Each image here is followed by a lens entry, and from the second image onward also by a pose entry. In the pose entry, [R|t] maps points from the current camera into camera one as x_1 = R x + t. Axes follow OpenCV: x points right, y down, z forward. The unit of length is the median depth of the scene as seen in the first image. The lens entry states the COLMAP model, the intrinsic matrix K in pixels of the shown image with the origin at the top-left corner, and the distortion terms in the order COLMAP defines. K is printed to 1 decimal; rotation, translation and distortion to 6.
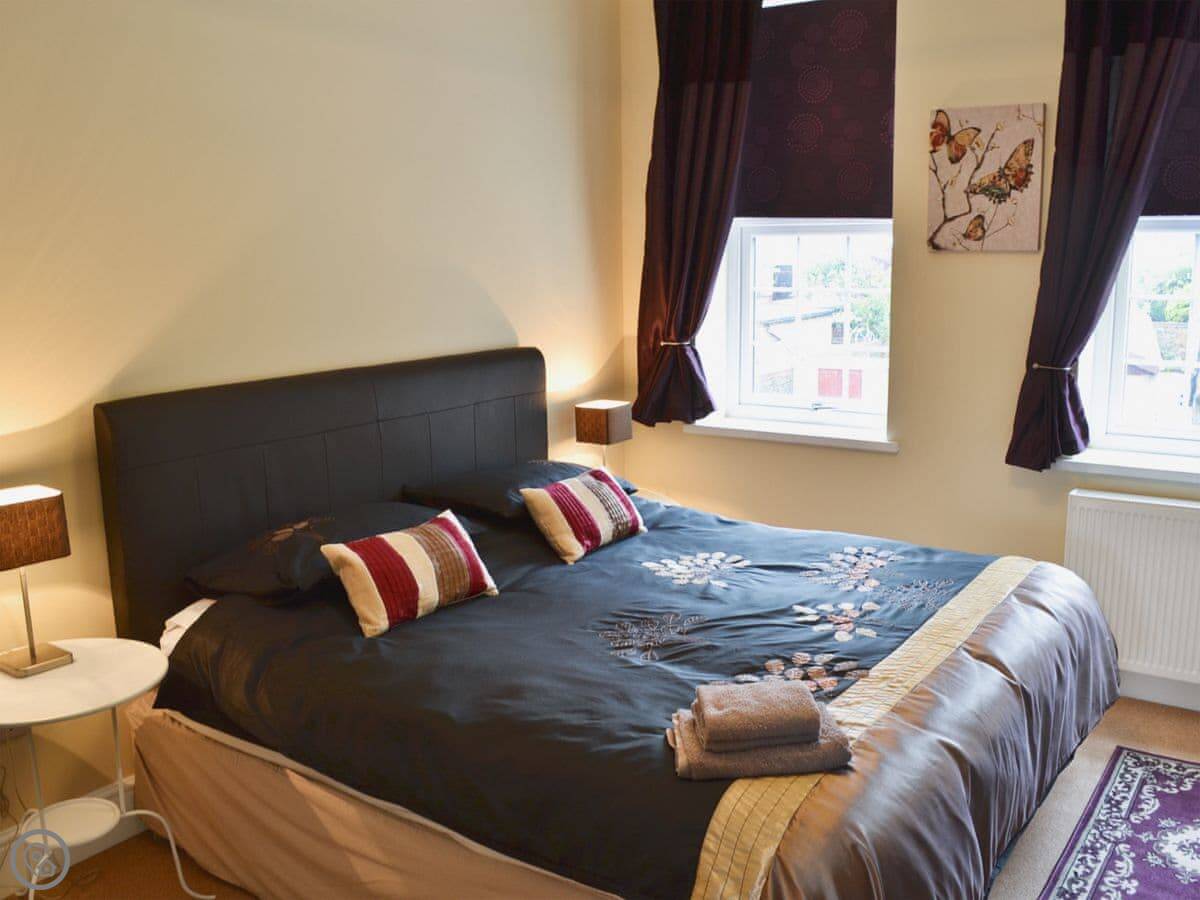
lens RADIAL K [[1077.8, 0, 608.2], [0, 1077.8, 447.8], [0, 0, 1]] dist [-0.055689, -0.016529]
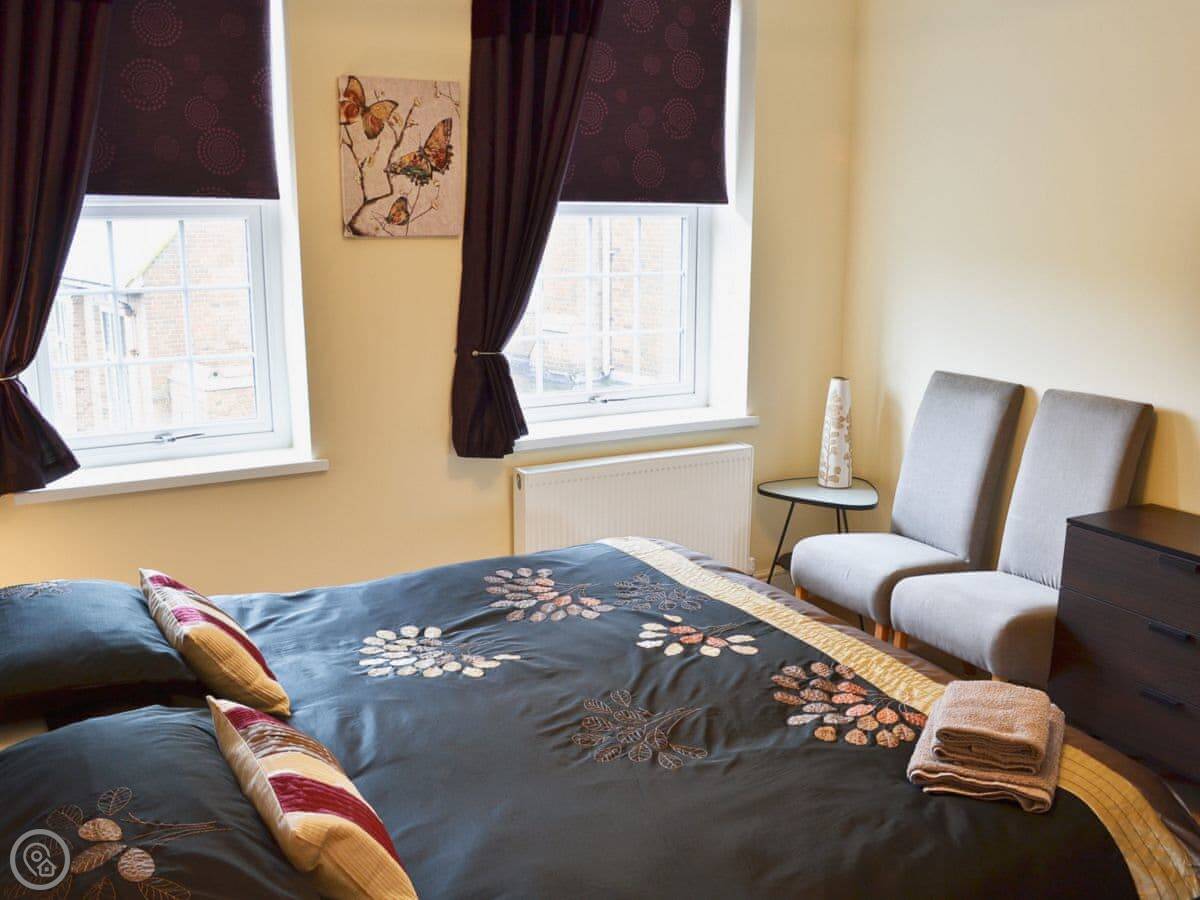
lens RADIAL K [[1077.8, 0, 598.9], [0, 1077.8, 447.7], [0, 0, 1]] dist [-0.055689, -0.016529]
pose [[0.461371, -0.168118, 0.871133, -0.424403], [0.161258, 0.981418, 0.103996, -0.077215], [-0.872429, 0.092497, 0.479908, 0.440700]]
